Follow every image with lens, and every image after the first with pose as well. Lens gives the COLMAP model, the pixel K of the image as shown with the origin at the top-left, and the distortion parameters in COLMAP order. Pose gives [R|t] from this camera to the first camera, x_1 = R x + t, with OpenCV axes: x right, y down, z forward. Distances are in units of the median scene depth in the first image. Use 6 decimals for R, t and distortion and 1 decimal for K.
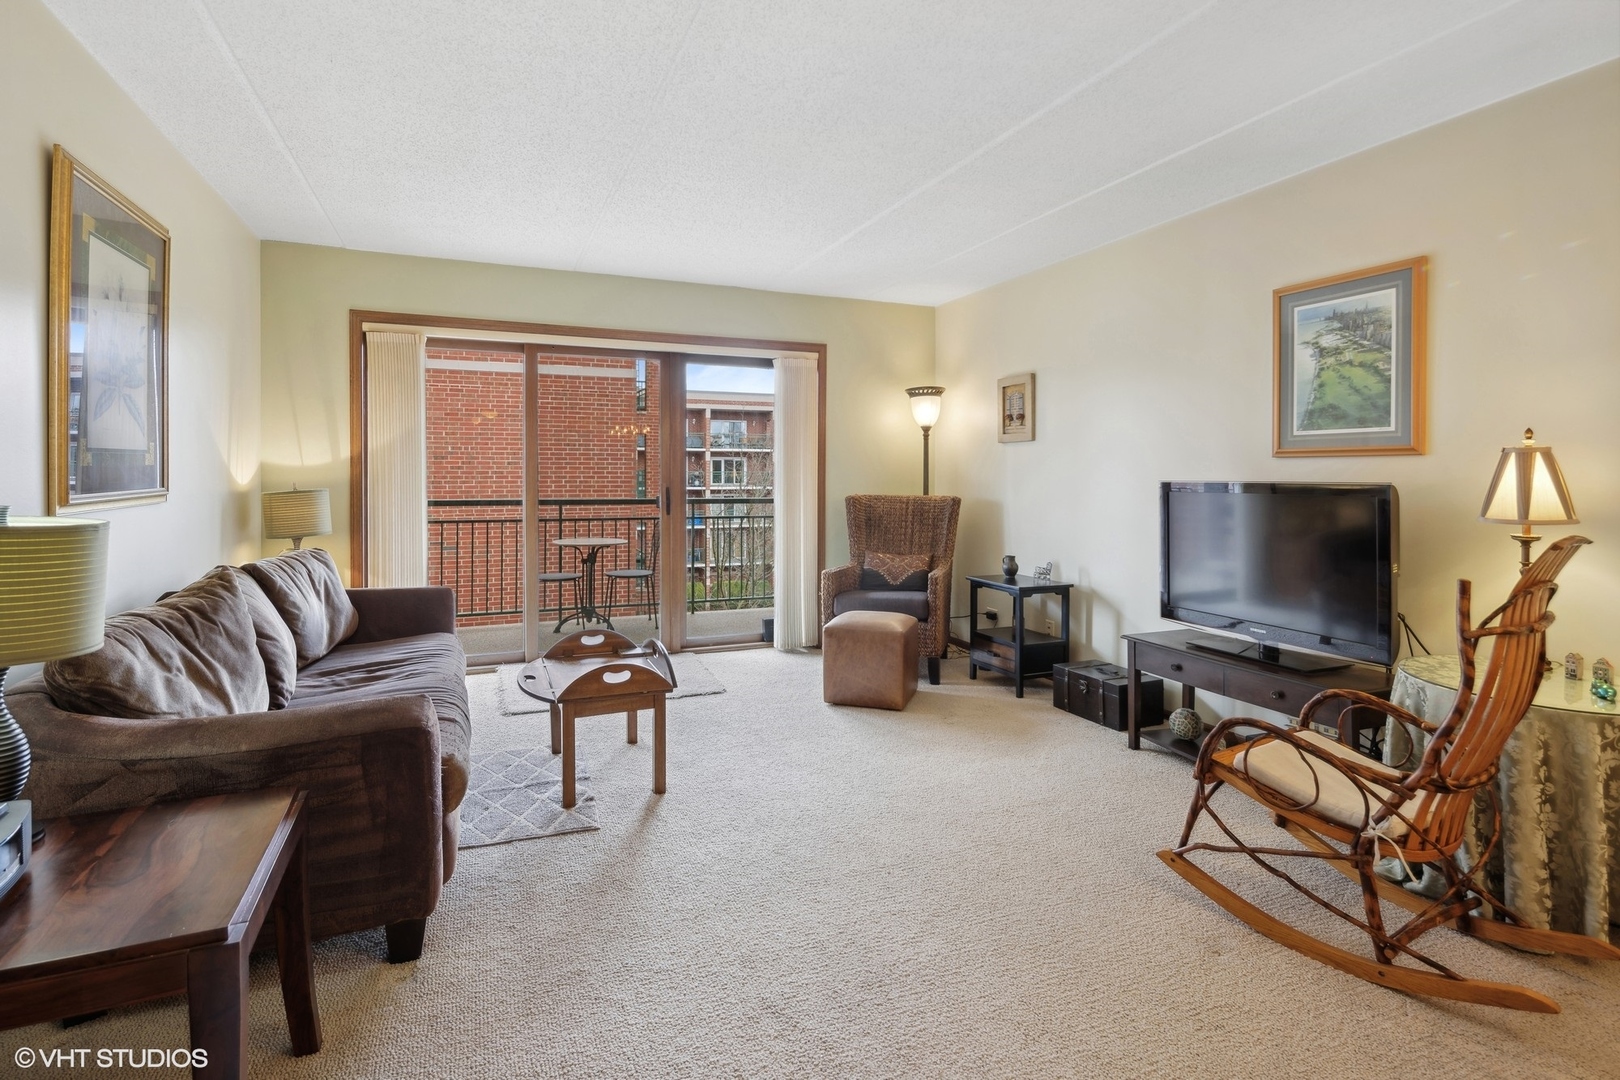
lens RADIAL K [[781.1, 0, 811.3], [0, 781.1, 460.6], [0, 0, 1]] dist [0.001042, -0.000006]
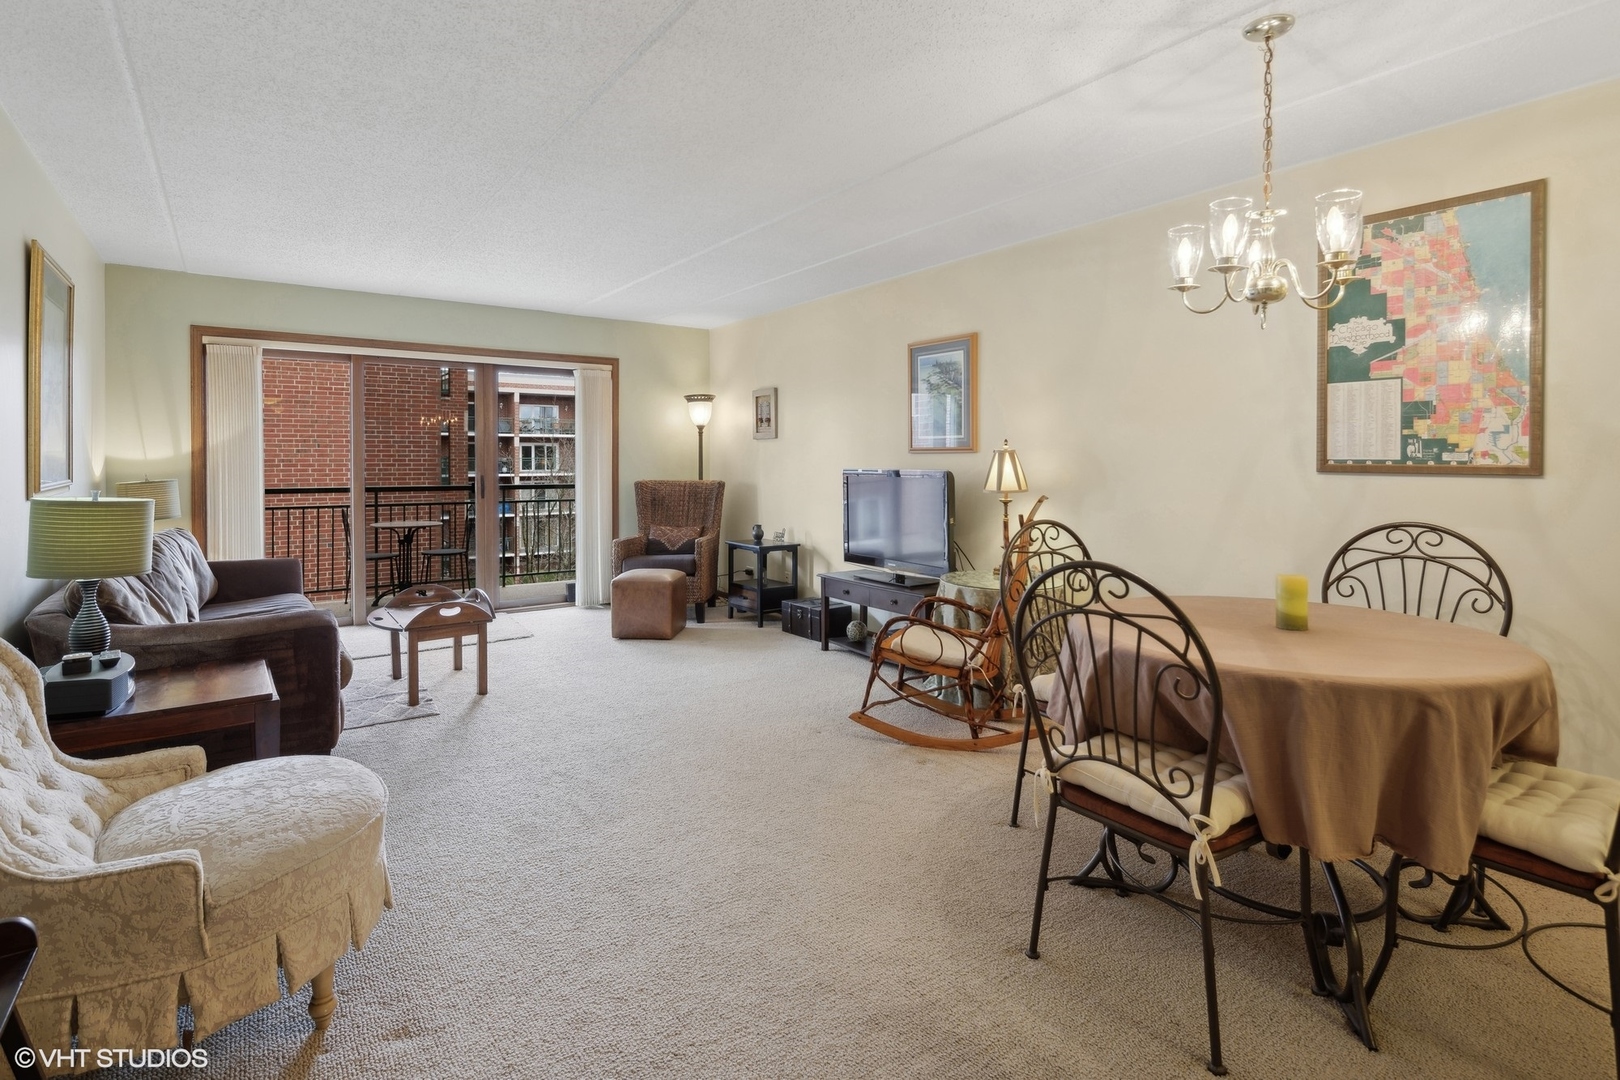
lens RADIAL K [[781.1, 0, 811.3], [0, 781.1, 460.6], [0, 0, 1]] dist [0.001042, -0.000006]
pose [[0.973885, -0.003667, 0.227012, 0.041531], [-0.000678, 0.999818, 0.019058, -0.013335], [-0.227040, -0.018715, 0.973706, -0.321538]]
